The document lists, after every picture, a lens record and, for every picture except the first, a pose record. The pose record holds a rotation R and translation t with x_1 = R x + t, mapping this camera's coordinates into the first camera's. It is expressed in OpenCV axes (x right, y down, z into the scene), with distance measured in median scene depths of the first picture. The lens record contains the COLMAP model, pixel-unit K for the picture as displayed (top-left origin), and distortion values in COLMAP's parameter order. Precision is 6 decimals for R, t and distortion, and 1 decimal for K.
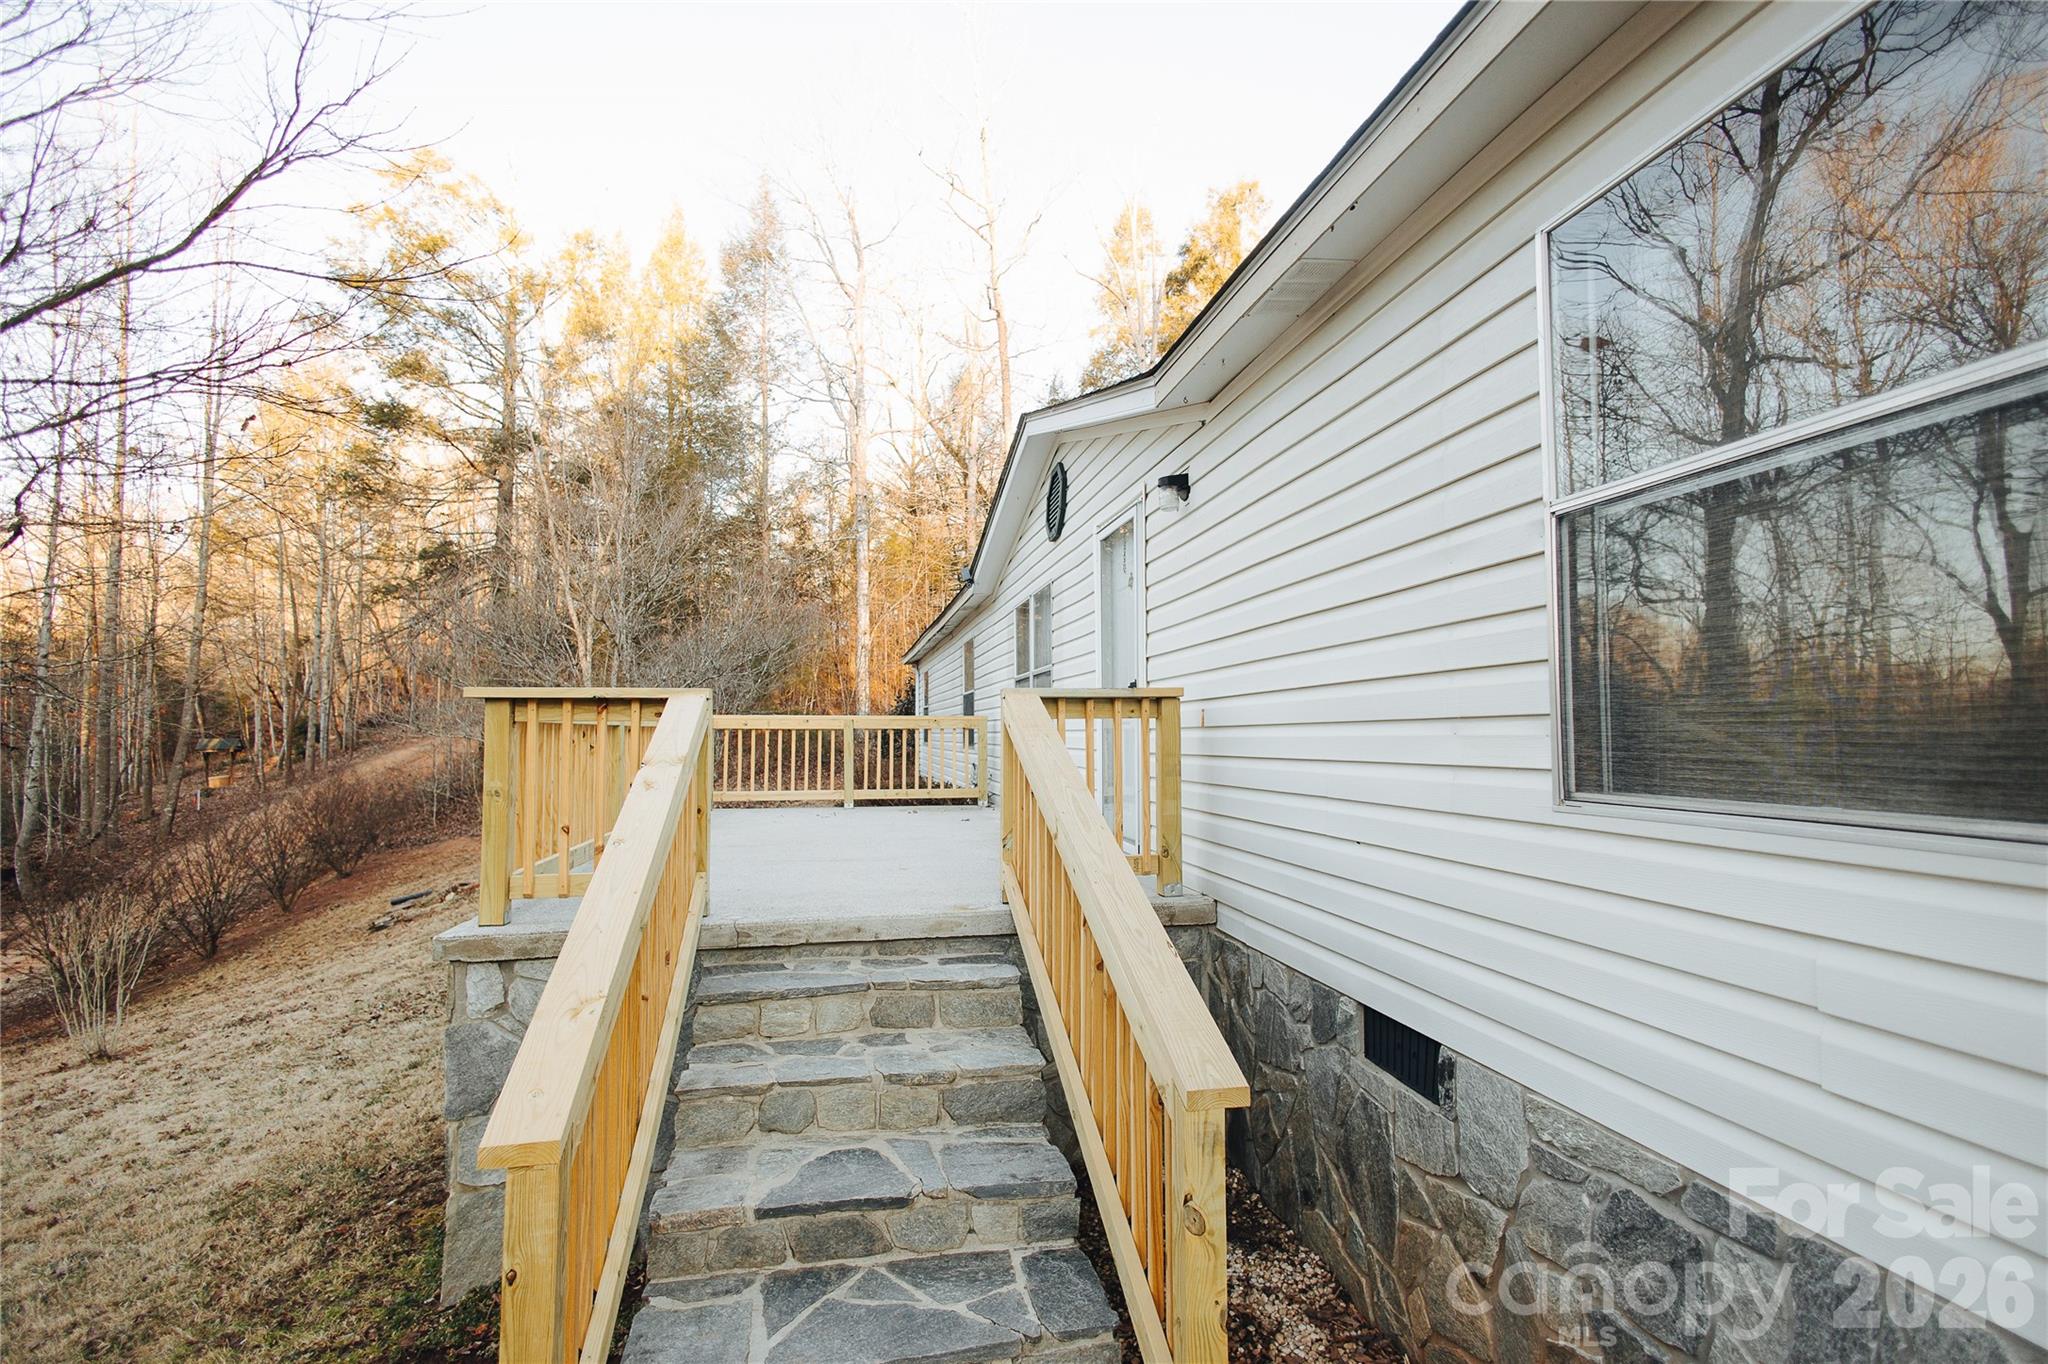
lens RADIAL K [[942.2, 0, 1020.7], [0, 942.2, 682.5], [0, 0, 1]] dist [0.013860, -0.003393]
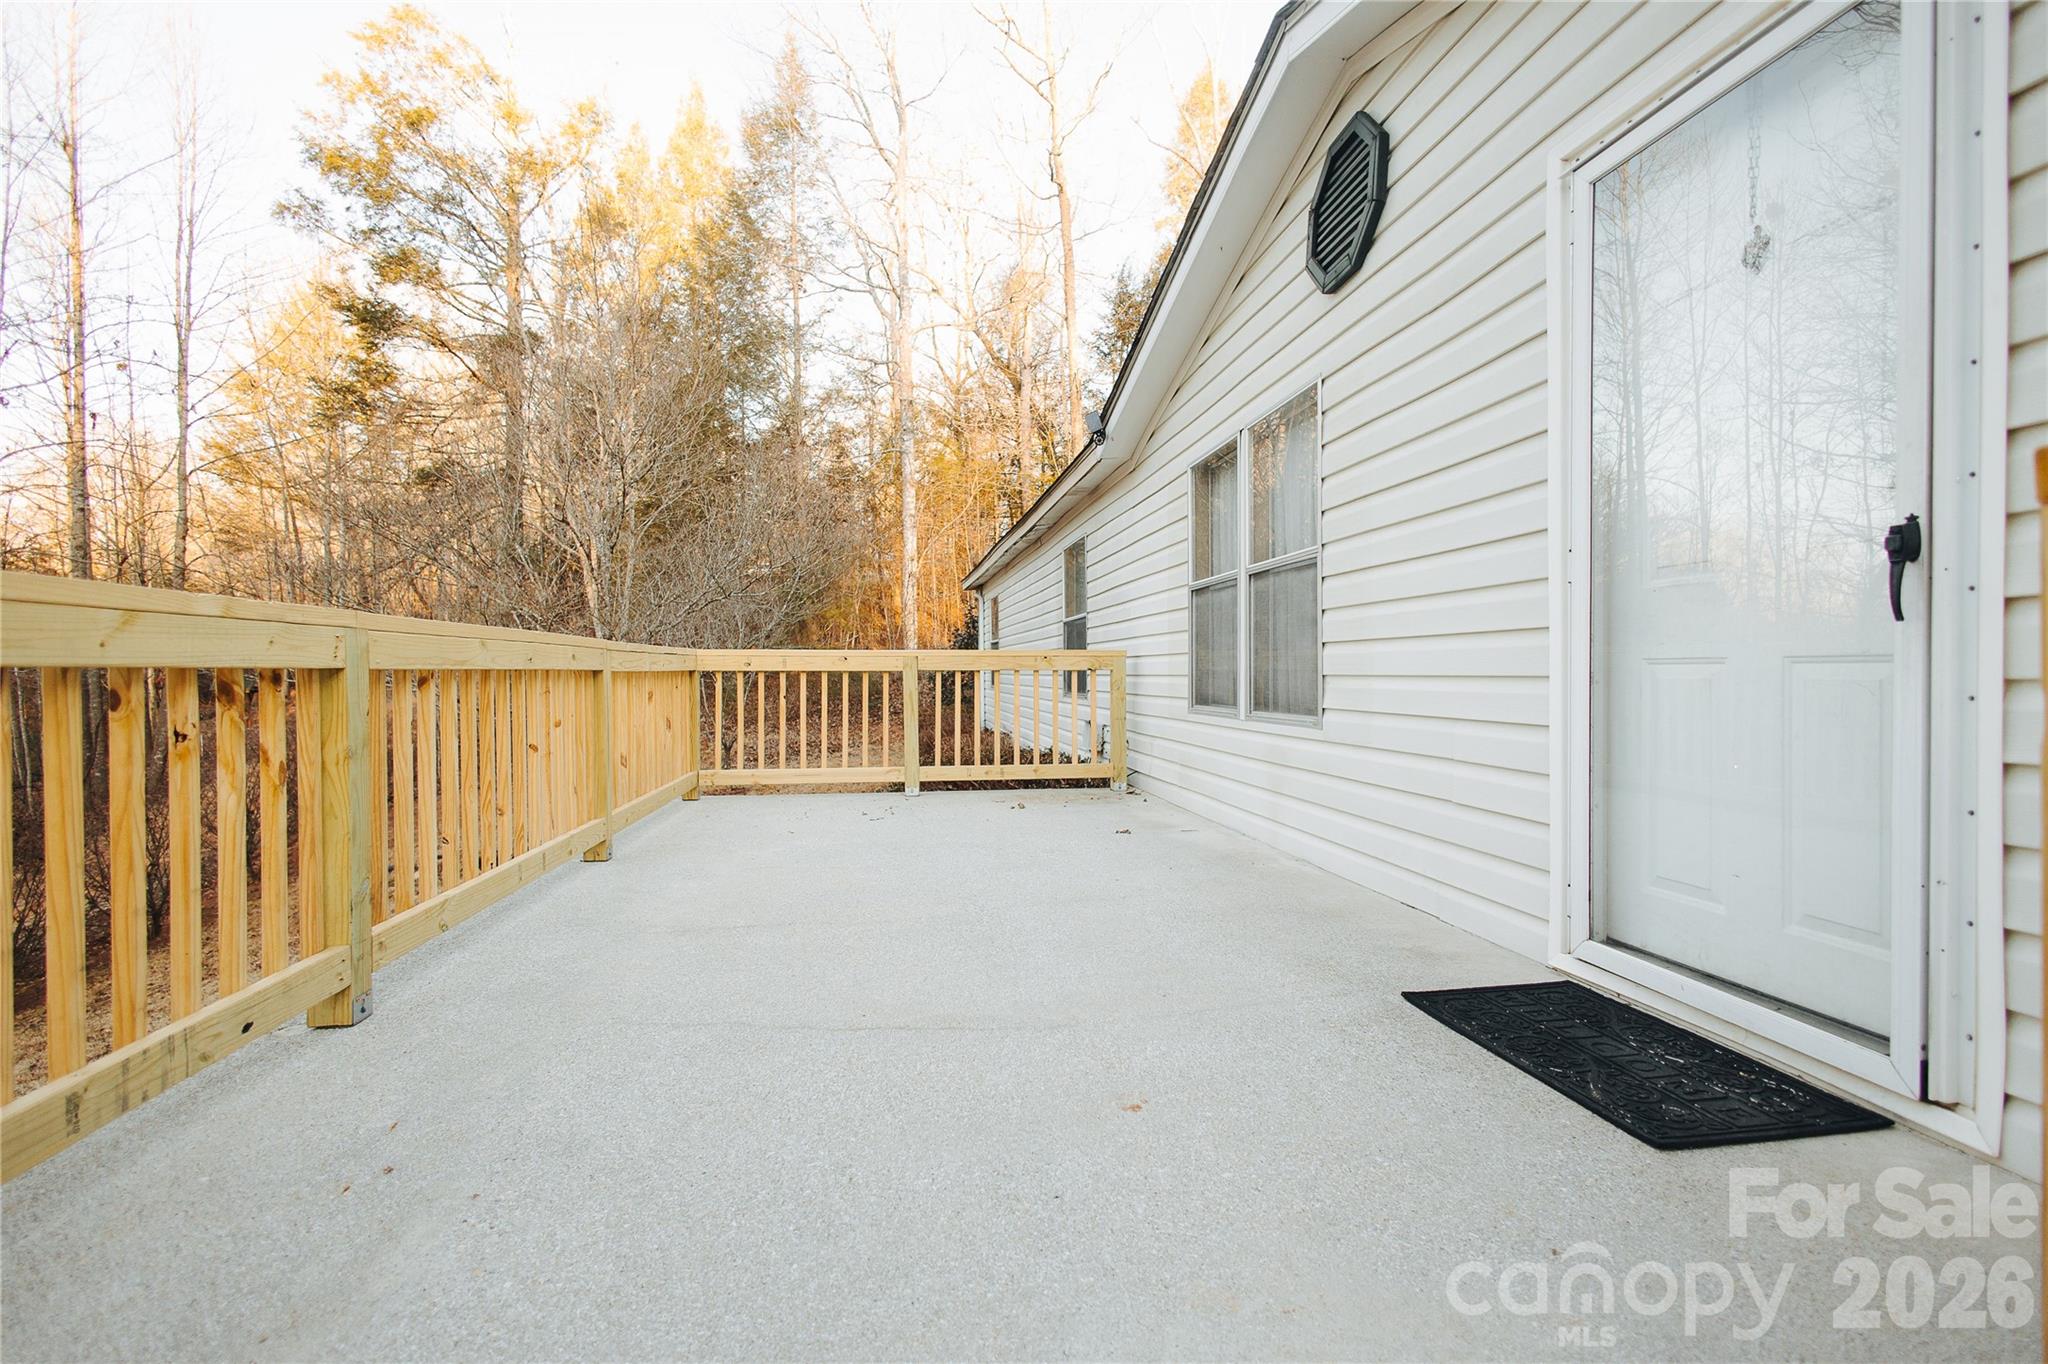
lens RADIAL K [[942.2, 0, 1026.5], [0, 942.2, 681.9], [0, 0, 1]] dist [0.013860, -0.003393]
pose [[0.999301, -0.000943, -0.037374, -0.023726], [0.003372, 0.997880, 0.064986, 0.004592], [0.037234, -0.065067, 0.997186, 0.108914]]
